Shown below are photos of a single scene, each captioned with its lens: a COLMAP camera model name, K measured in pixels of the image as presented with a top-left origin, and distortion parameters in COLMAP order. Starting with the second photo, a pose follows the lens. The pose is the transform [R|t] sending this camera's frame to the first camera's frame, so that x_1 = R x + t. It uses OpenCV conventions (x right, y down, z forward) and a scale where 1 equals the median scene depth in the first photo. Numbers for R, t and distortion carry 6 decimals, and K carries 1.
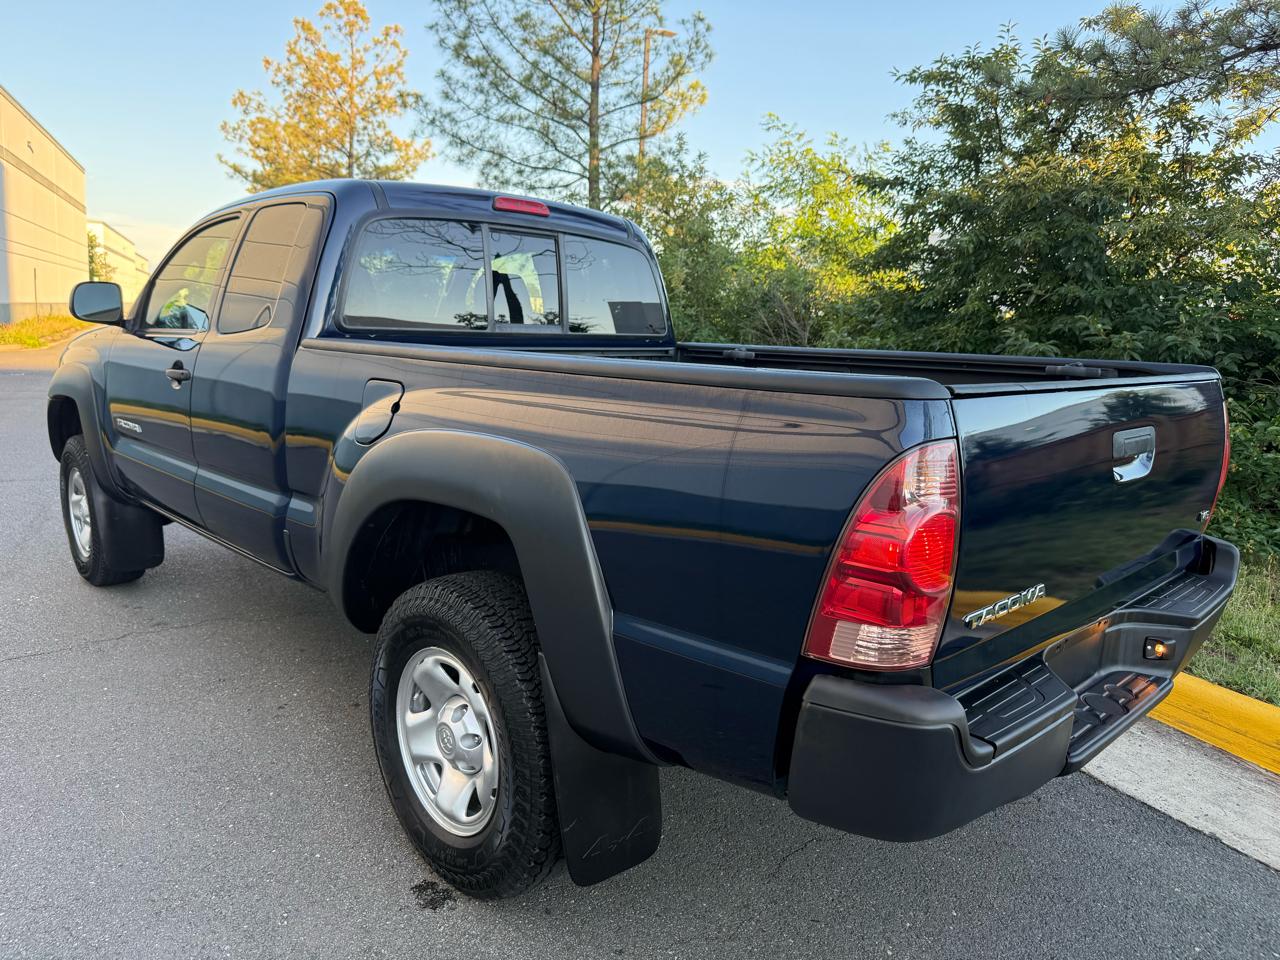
lens RADIAL K [[919.9, 0, 630.8], [0, 919.9, 480.8], [0, 0, 1]] dist [-0.000690, -0.005428]
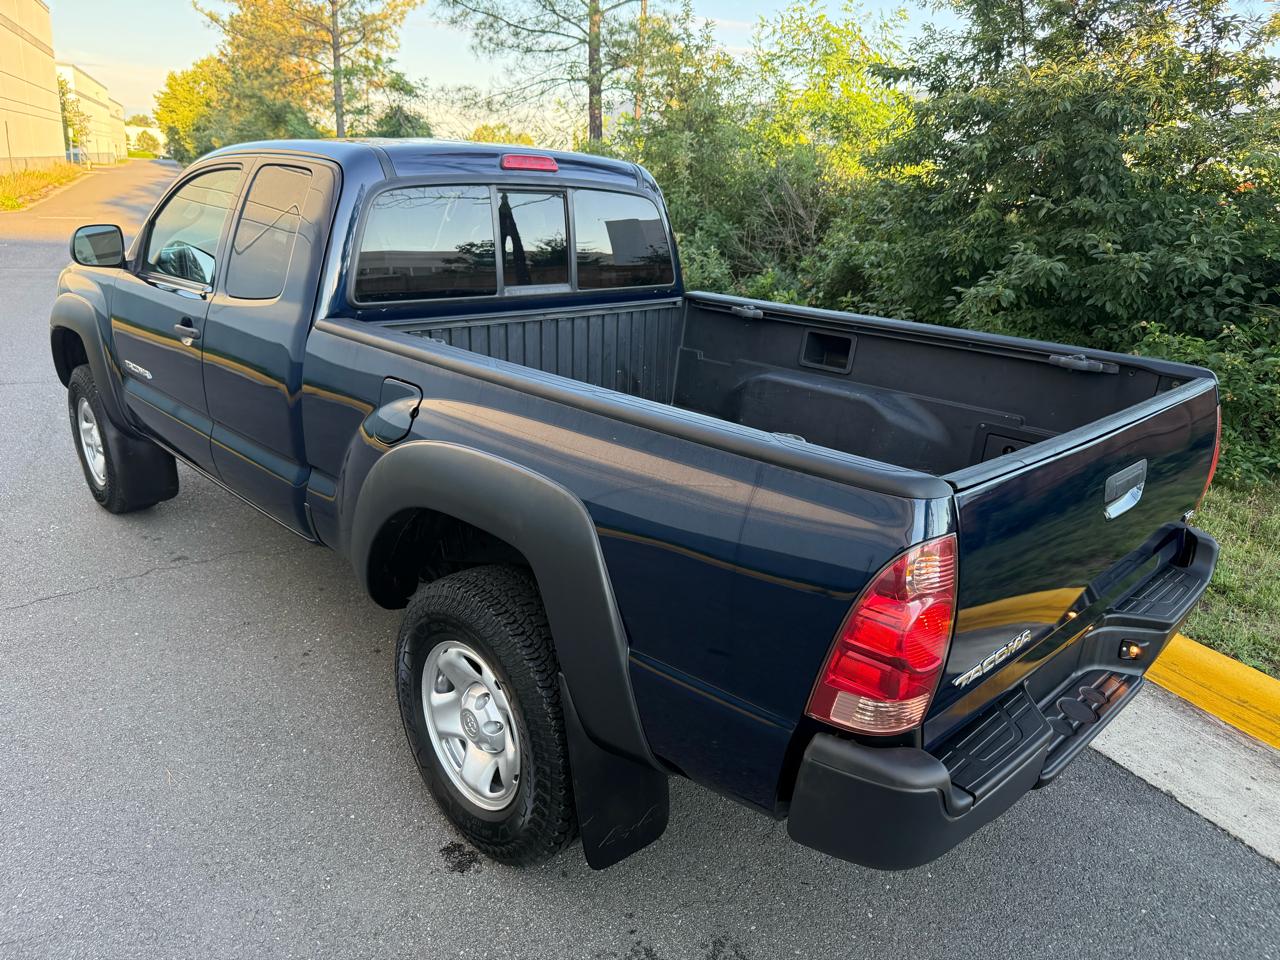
lens RADIAL K [[921.4, 0, 636.0], [0, 921.4, 474.5], [0, 0, 1]] dist [-0.001191, -0.005291]
pose [[0.999912, 0.008522, 0.010126, -0.012229], [-0.009902, 0.989367, 0.145104, -0.107163], [-0.008781, -0.145192, 0.989365, -0.018880]]
